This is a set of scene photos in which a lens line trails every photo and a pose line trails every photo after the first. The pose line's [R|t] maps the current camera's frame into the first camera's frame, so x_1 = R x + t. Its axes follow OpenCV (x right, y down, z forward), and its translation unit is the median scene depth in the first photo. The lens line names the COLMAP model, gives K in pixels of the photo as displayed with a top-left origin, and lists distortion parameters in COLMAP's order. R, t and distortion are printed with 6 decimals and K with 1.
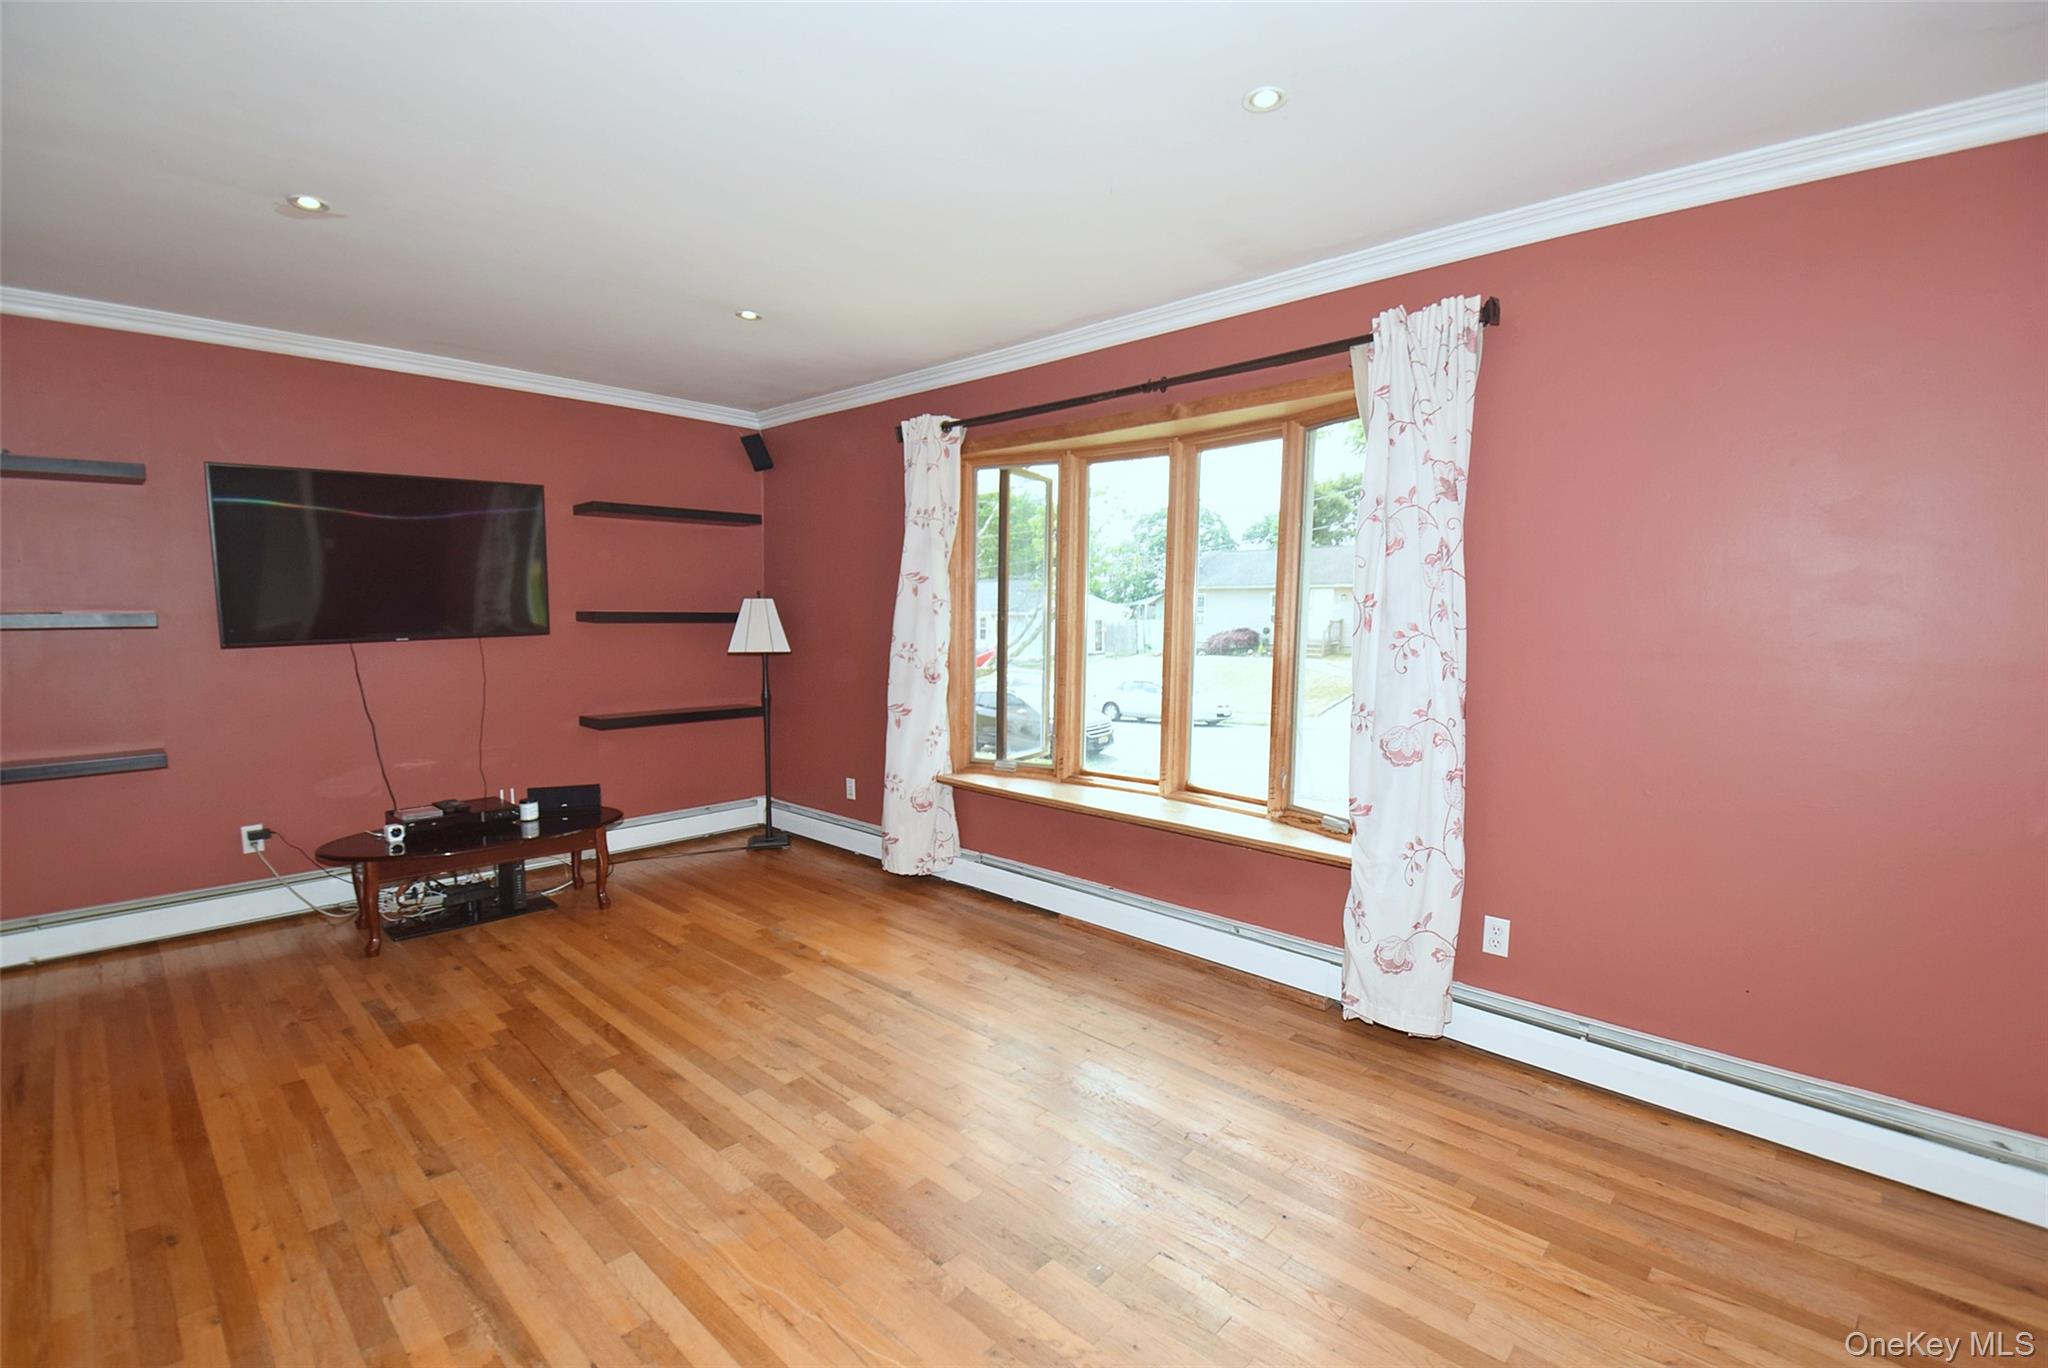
lens RADIAL K [[905.8, 0, 1032.1], [0, 905.8, 702.4], [0, 0, 1]] dist [0.004012, -0.018997]
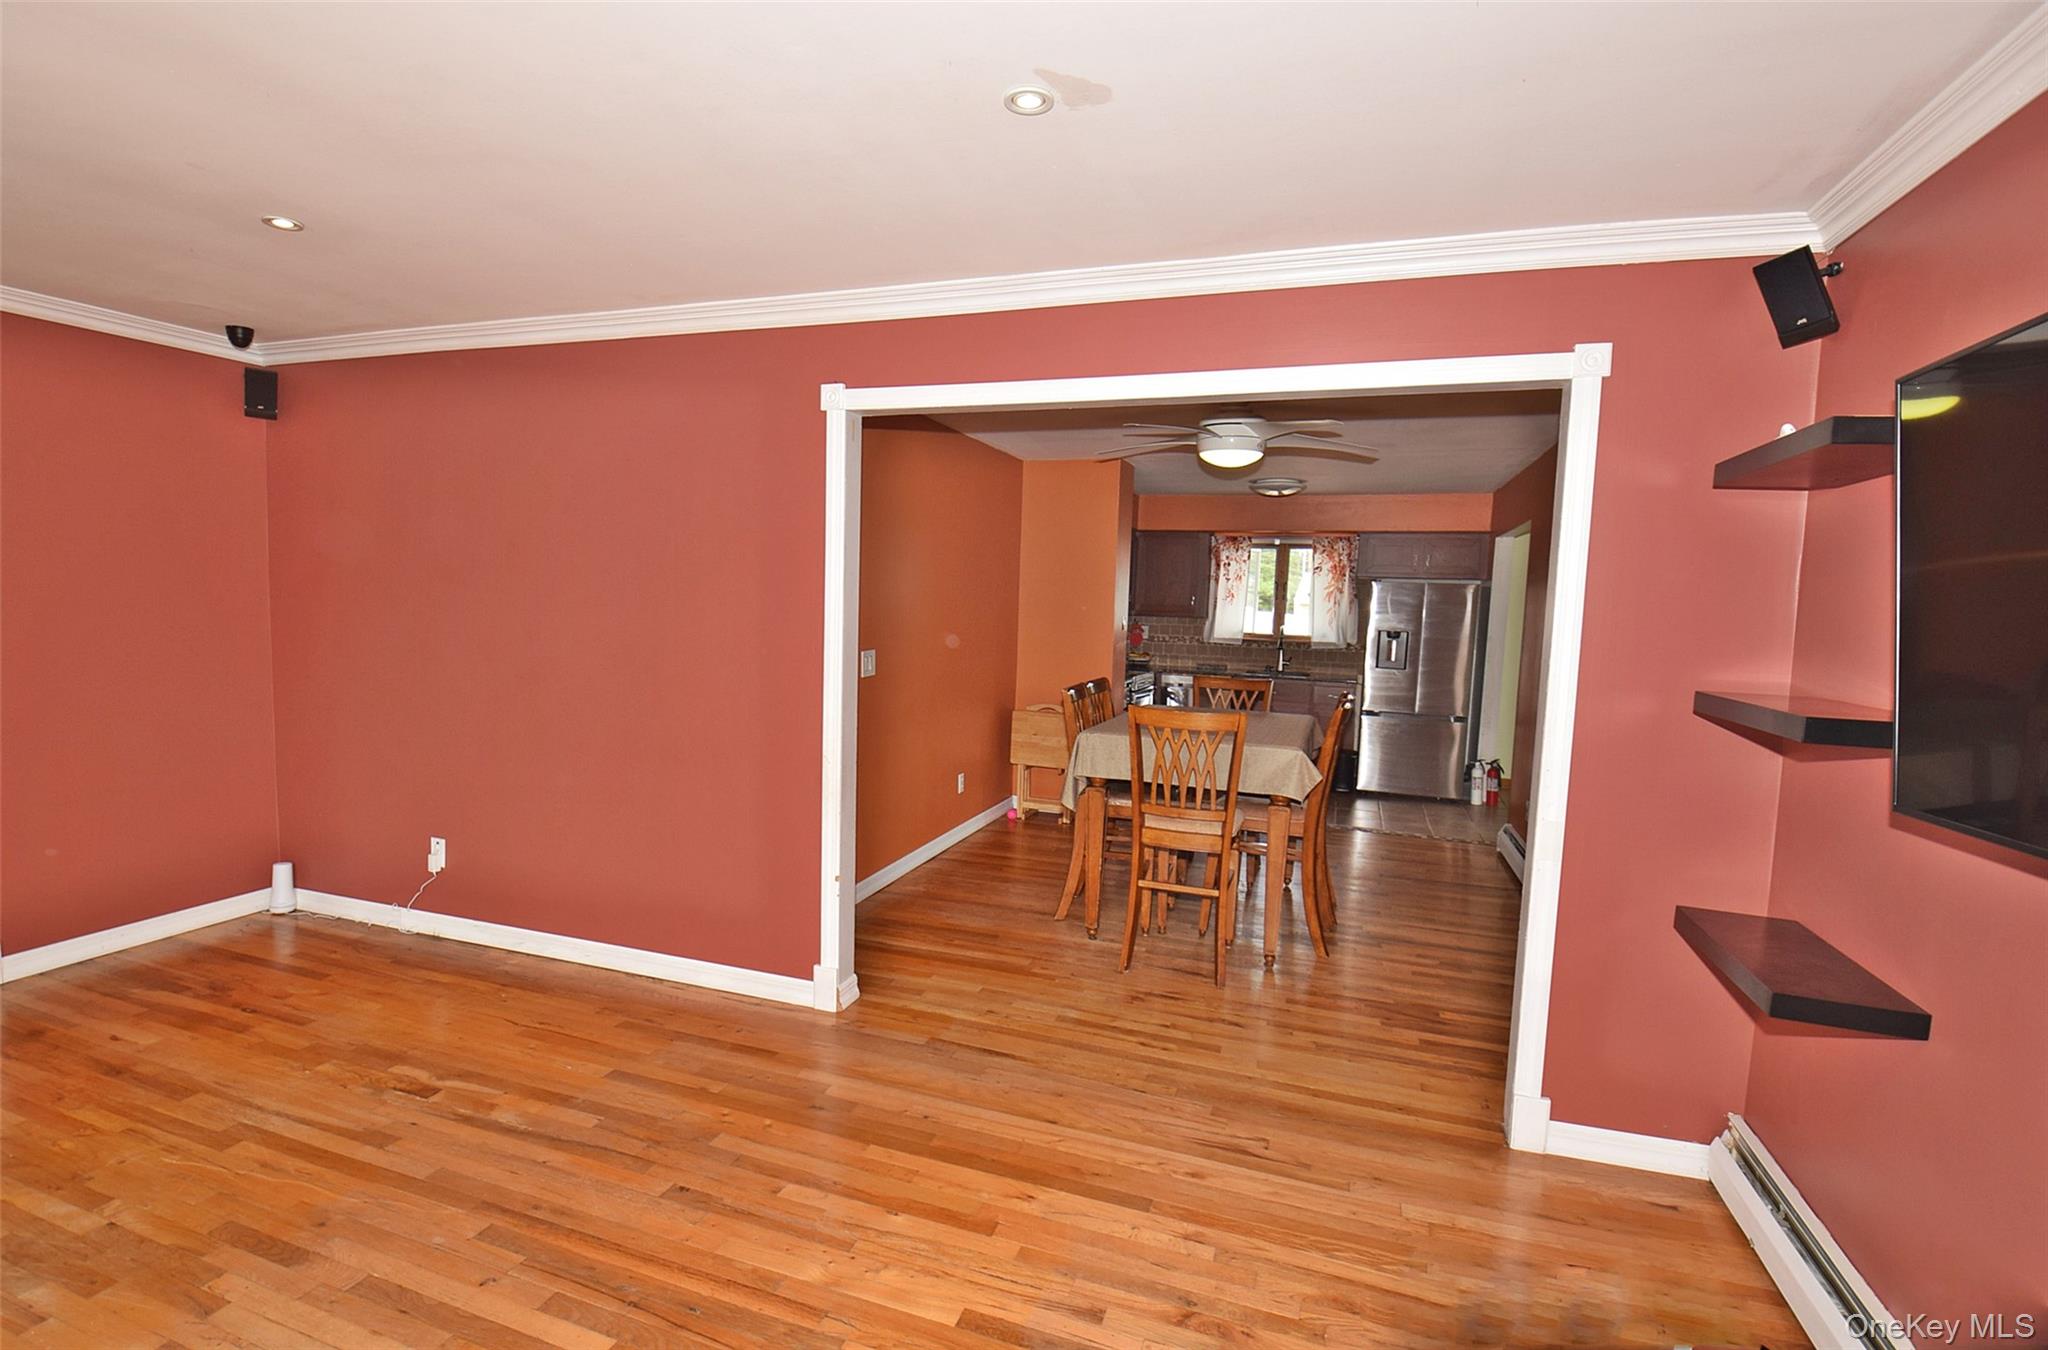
lens RADIAL K [[923.3, 0, 1016.1], [0, 923.3, 716.2], [0, 0, 1]] dist [0.001346, -0.024216]
pose [[-0.906565, 0.011771, -0.421901, -0.357763], [-0.083640, 0.974776, 0.206918, -0.170776], [0.413695, 0.222873, -0.882714, 1.235756]]
